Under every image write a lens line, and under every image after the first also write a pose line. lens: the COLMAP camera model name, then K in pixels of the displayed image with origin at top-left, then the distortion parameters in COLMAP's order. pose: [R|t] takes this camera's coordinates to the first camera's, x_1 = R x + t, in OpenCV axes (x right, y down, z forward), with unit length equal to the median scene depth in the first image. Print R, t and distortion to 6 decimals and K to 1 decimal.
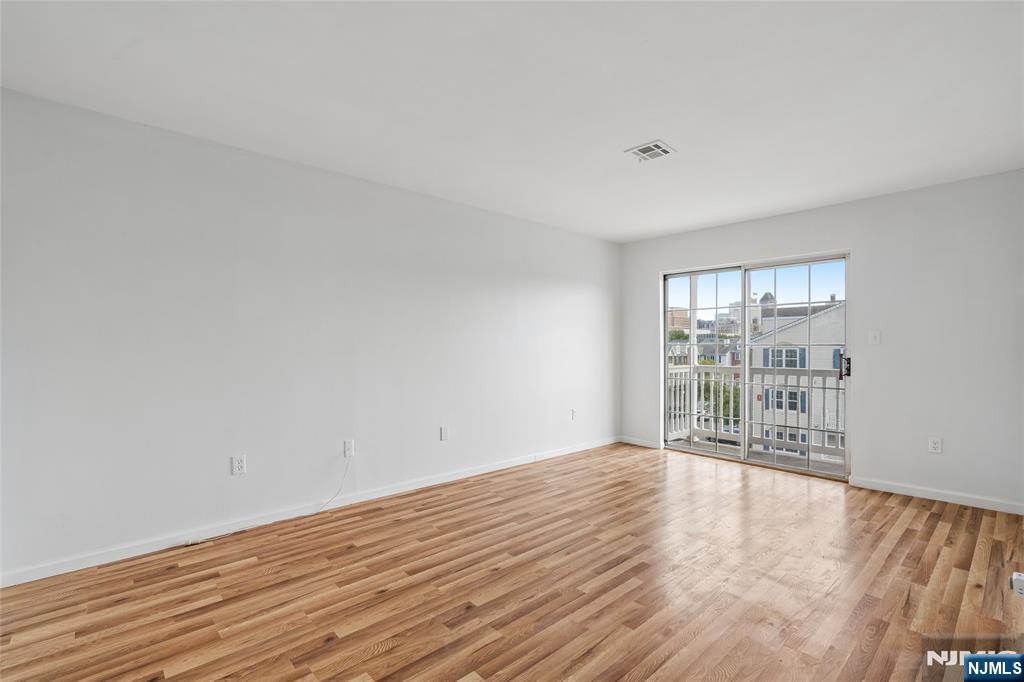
lens RADIAL K [[463.2, 0, 509.9], [0, 463.2, 349.7], [0, 0, 1]] dist [-0.006527, 0.002820]
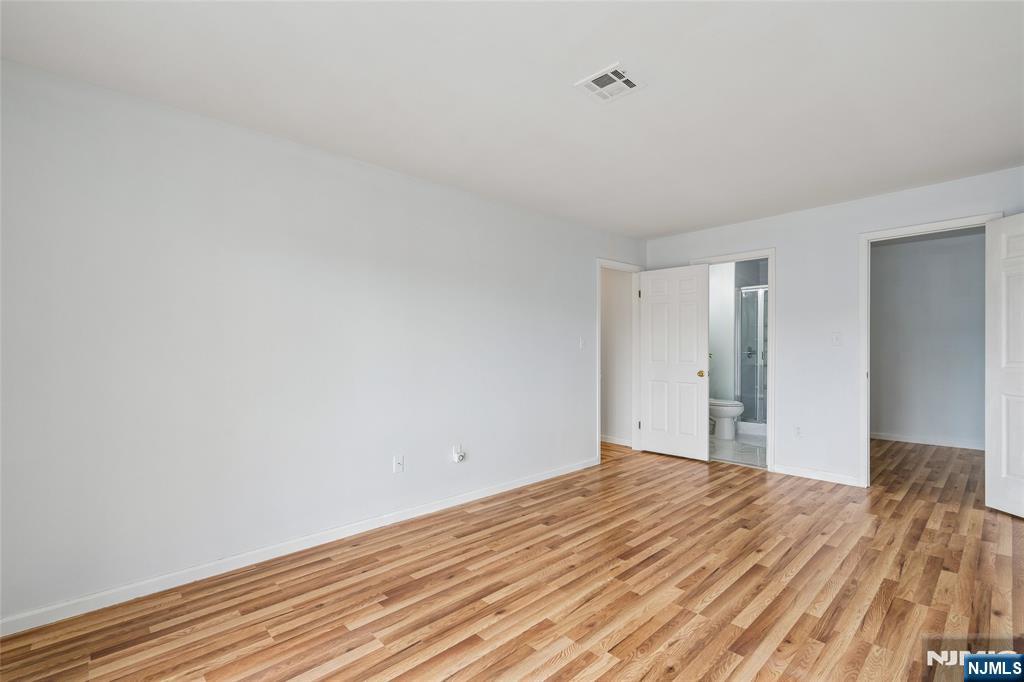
lens RADIAL K [[463.2, 0, 505.8], [0, 463.2, 346.8], [0, 0, 1]] dist [-0.006527, 0.002820]
pose [[-0.999923, 0.008803, -0.008768, 0.475882], [0.008783, 0.999959, 0.002299, -0.015270], [0.008788, 0.002222, -0.999959, 1.727902]]
